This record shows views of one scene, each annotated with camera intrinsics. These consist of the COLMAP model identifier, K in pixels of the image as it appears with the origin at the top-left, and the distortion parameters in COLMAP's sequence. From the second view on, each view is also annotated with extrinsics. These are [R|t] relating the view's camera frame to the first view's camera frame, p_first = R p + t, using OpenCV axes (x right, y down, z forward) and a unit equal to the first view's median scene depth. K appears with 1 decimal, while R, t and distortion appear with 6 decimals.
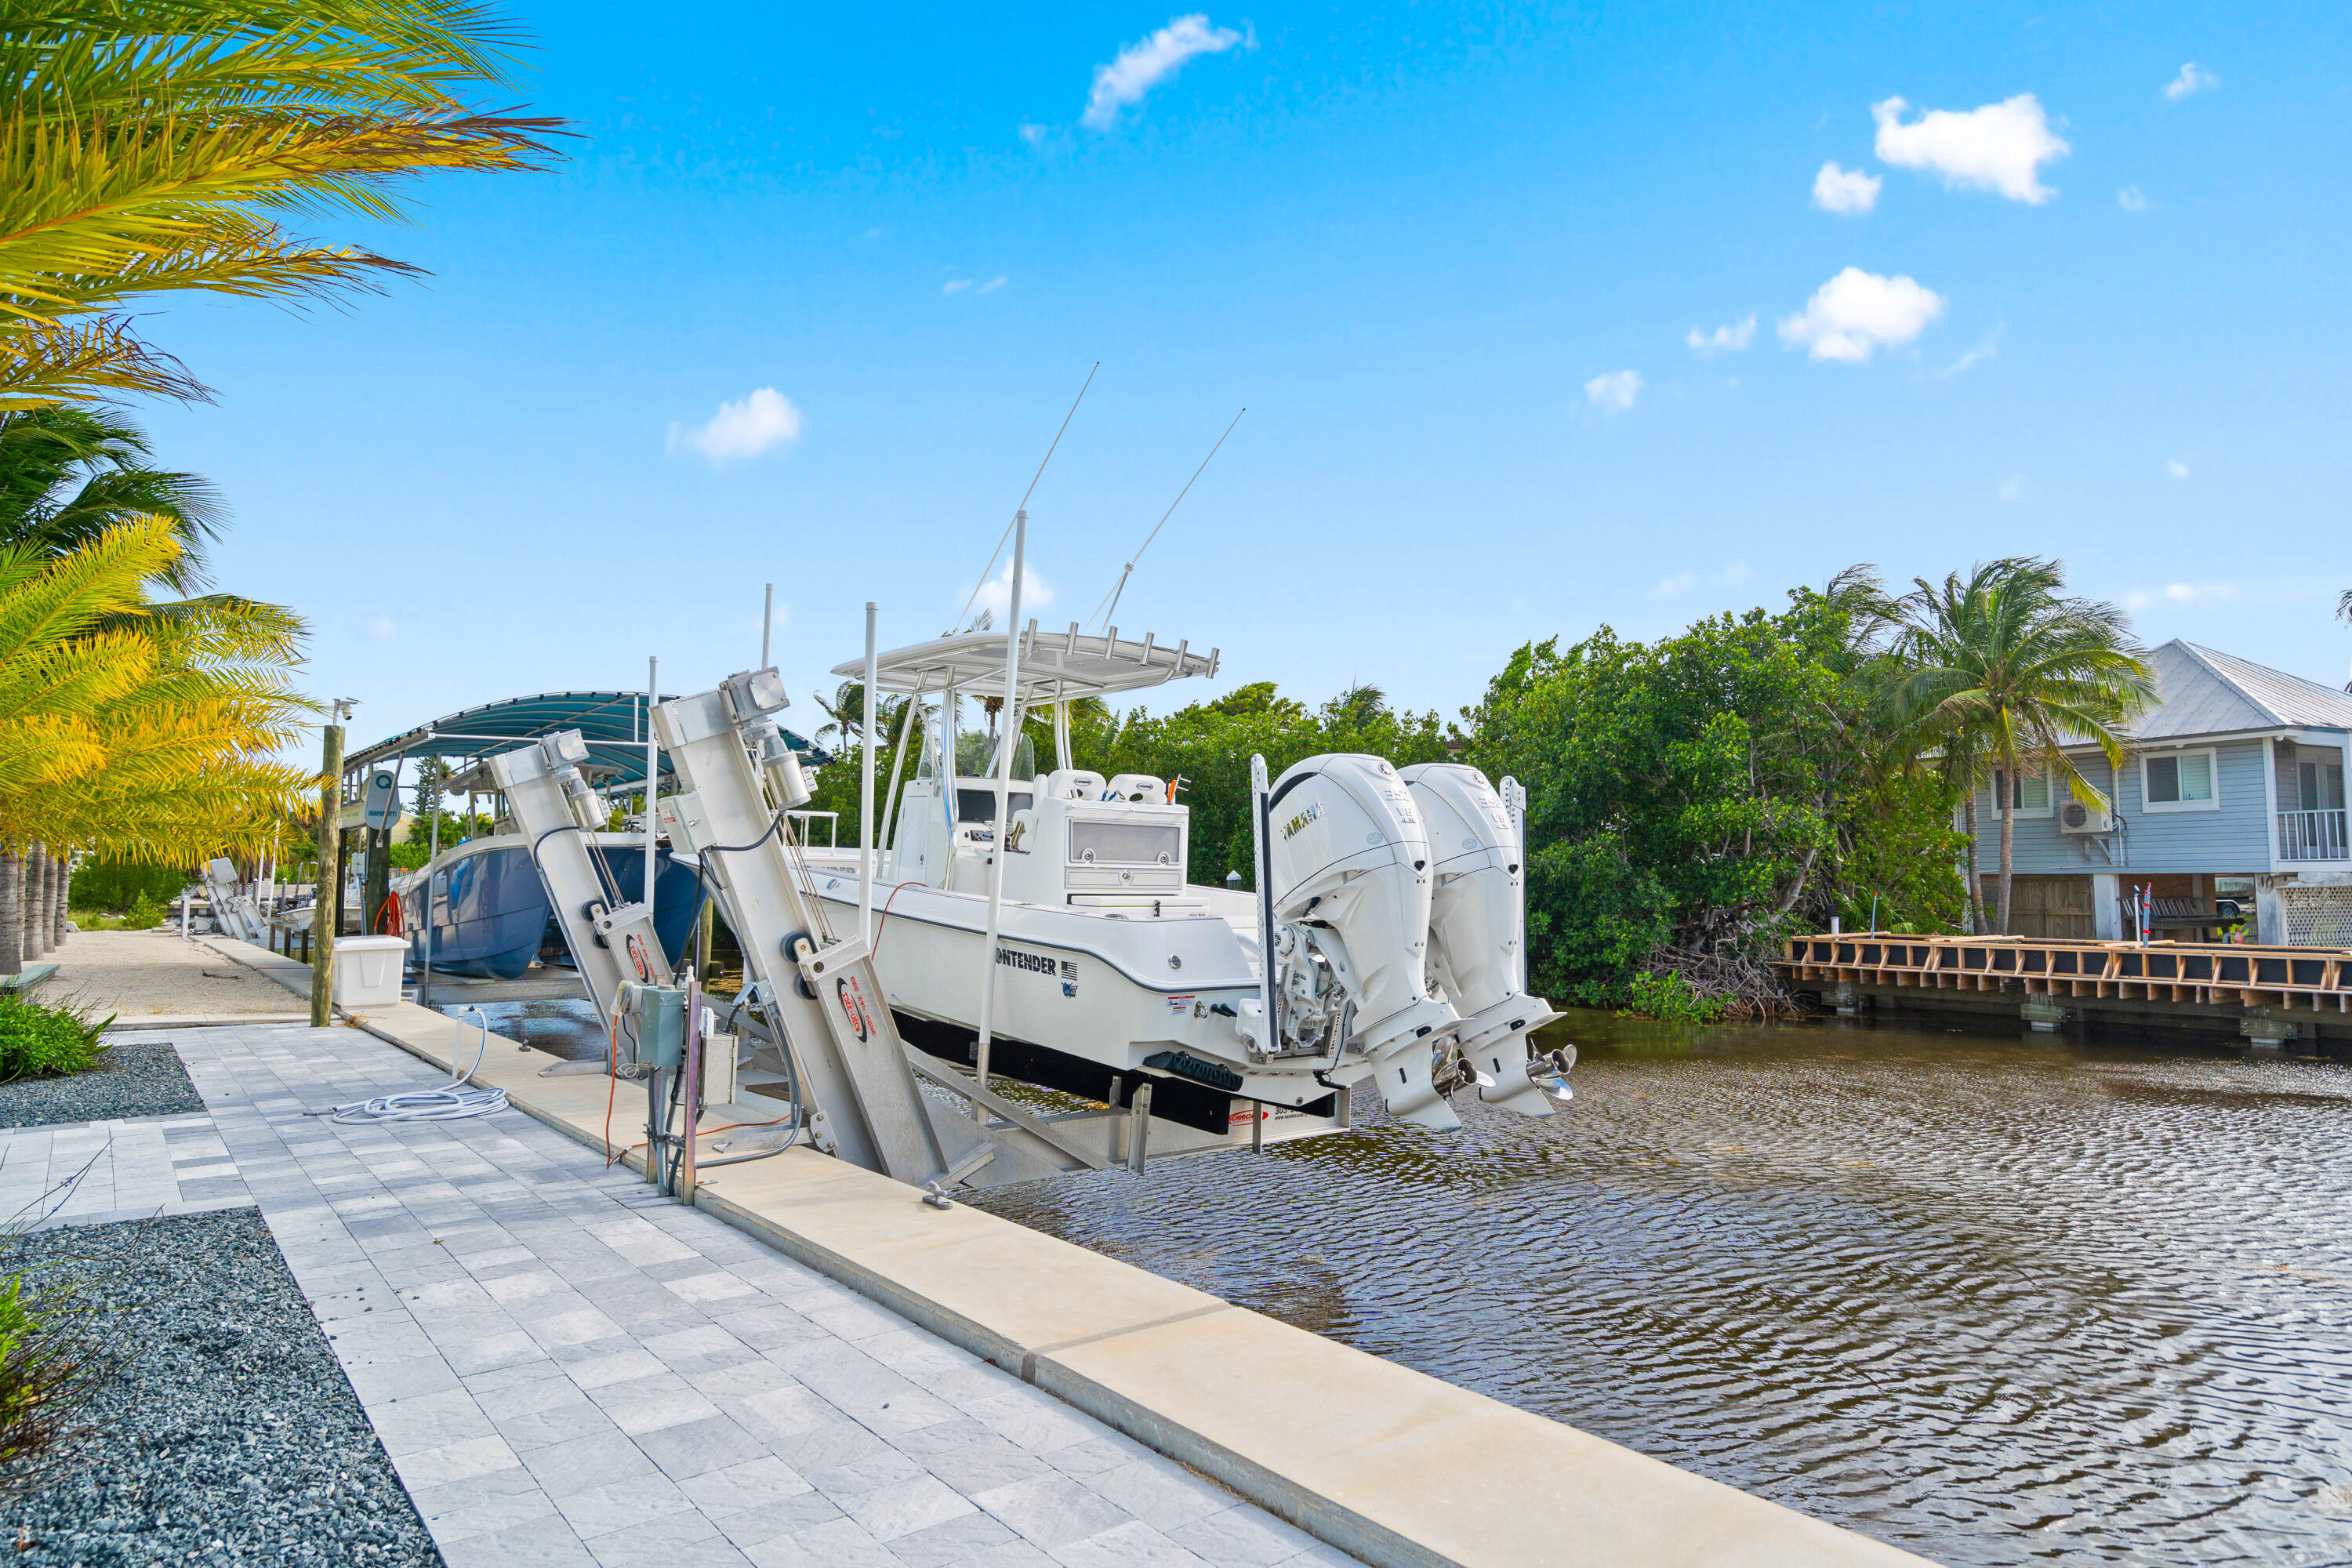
lens RADIAL K [[1391.9, 0, 1173.5], [0, 1391.9, 820.2], [0, 0, 1]] dist [0.000531, 0.000229]
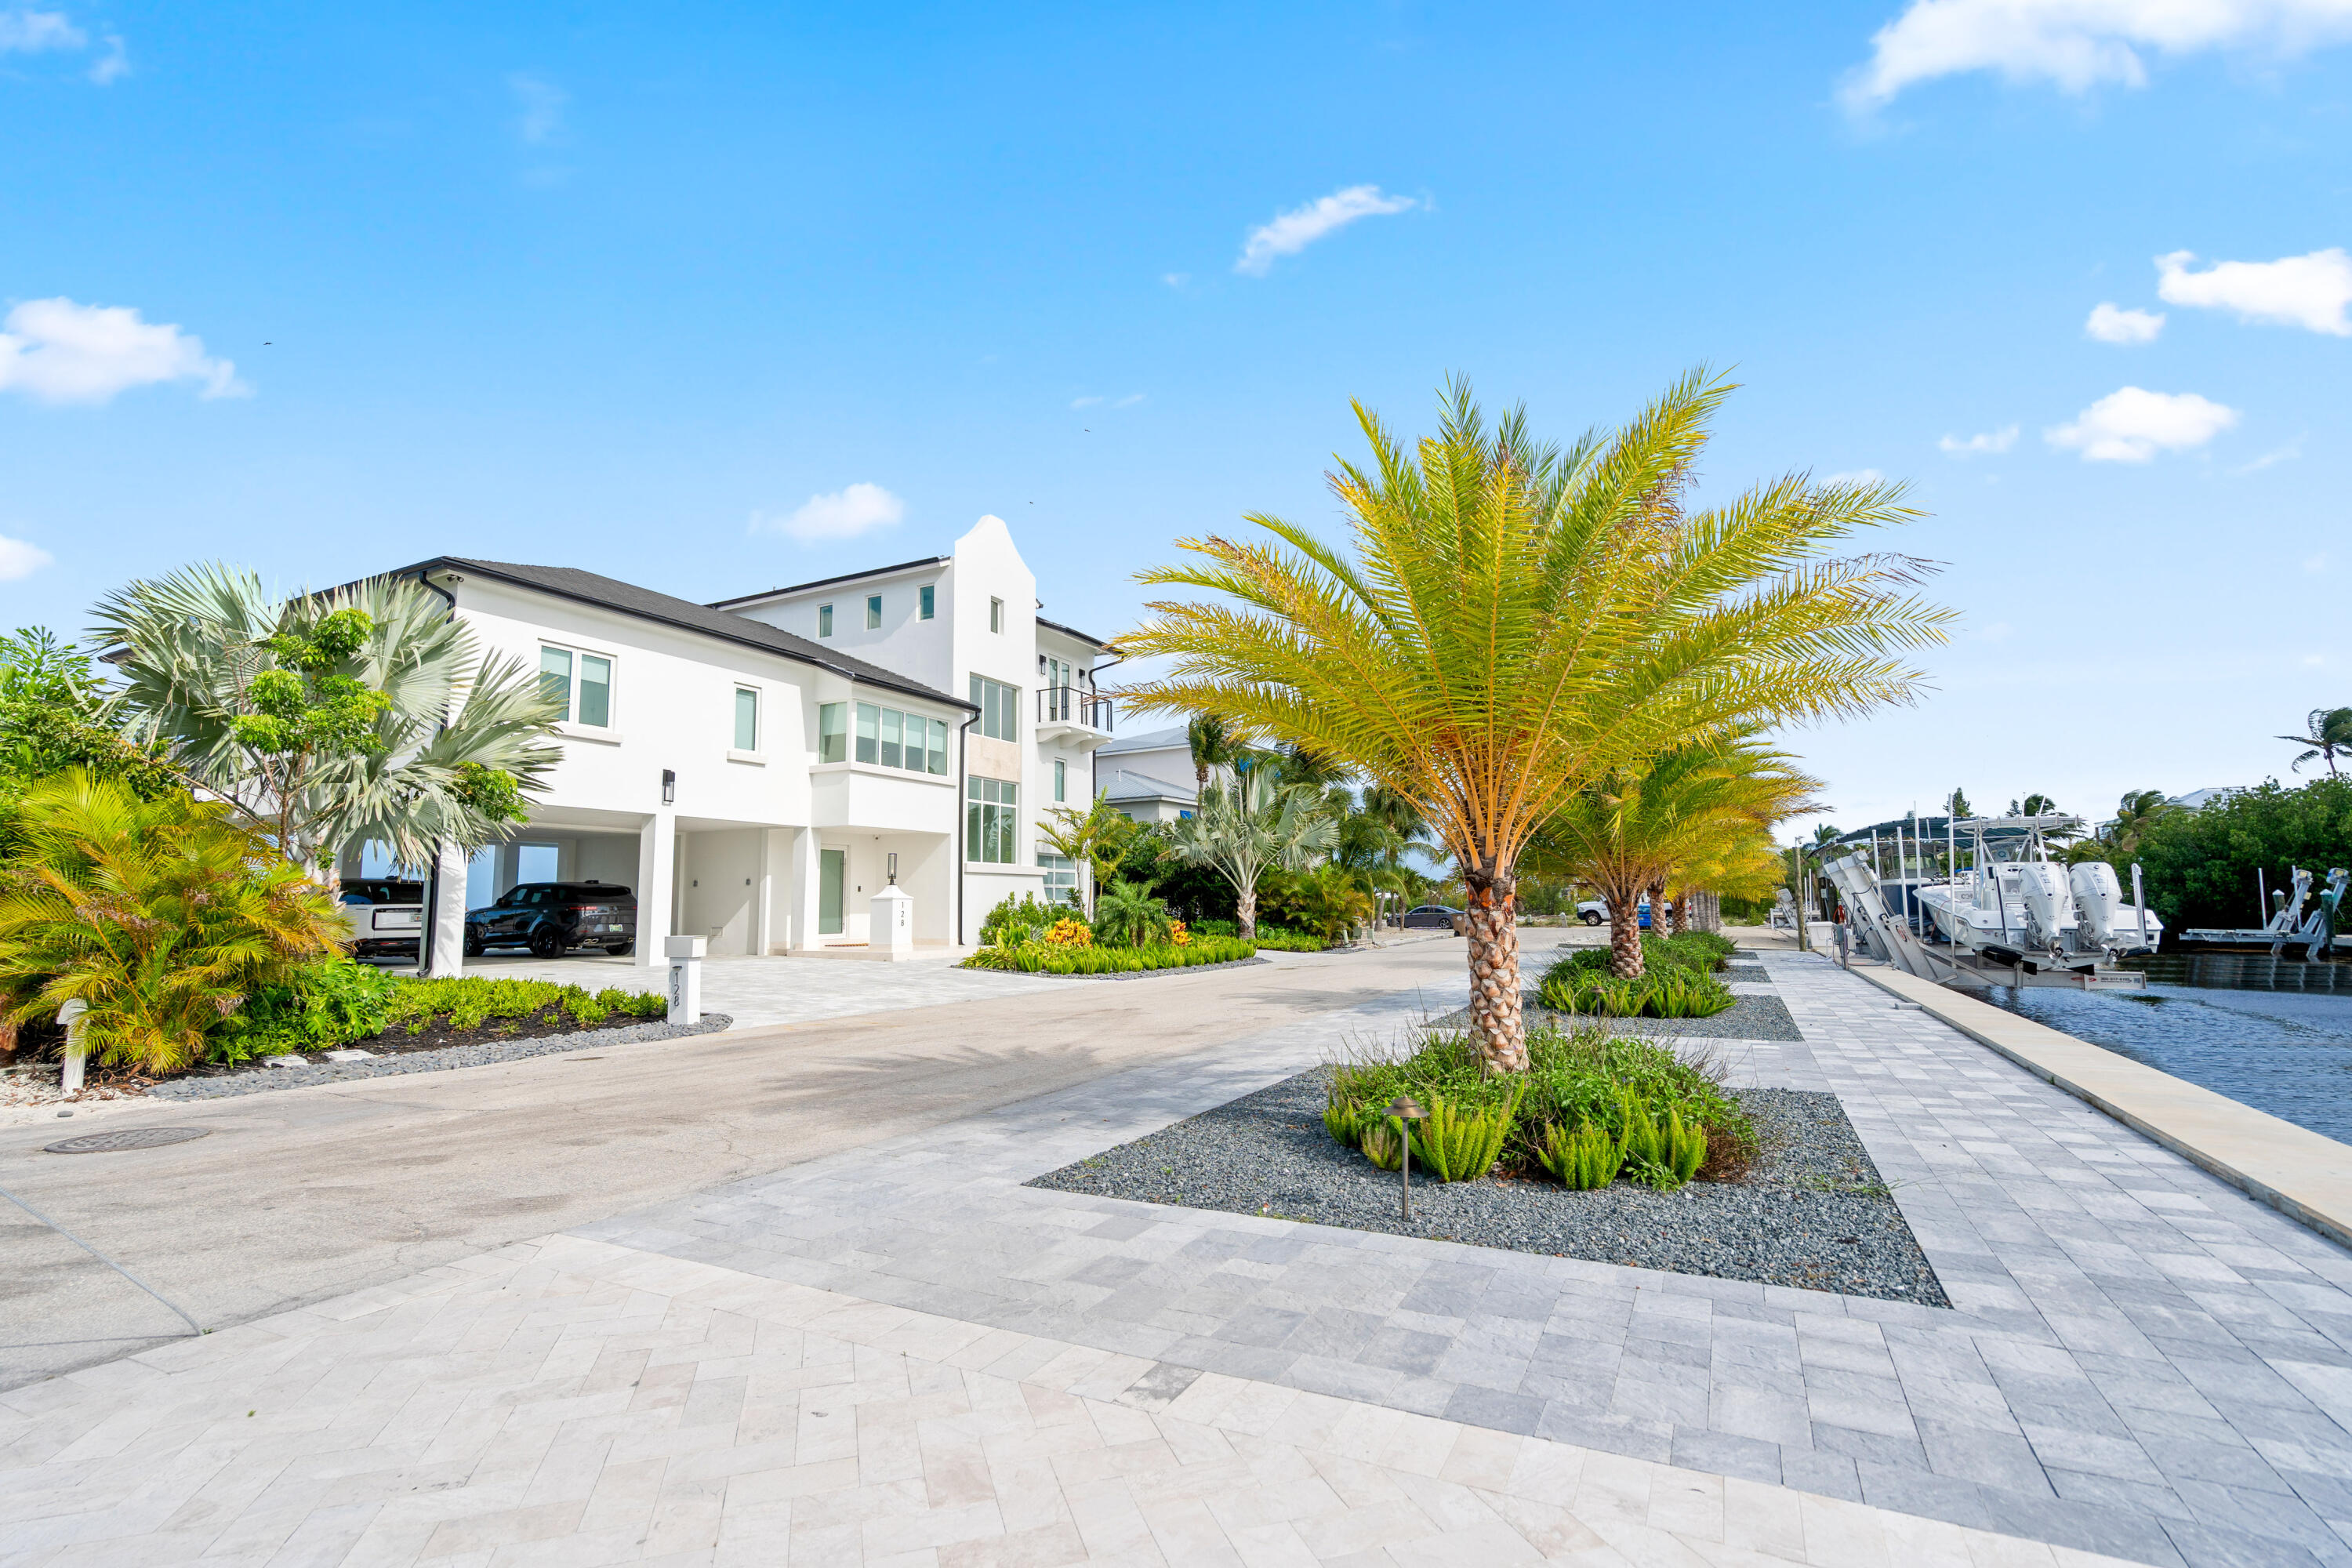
lens RADIAL K [[1079.5, 0, 1160.1], [0, 1079.5, 786.2], [0, 0, 1]] dist [-0.002263, 0.011343]
pose [[0.414327, -0.100974, -0.904510, 0.905669], [0.045329, 0.994883, -0.090299, -0.049353], [0.908999, -0.003587, 0.416784, -1.153402]]
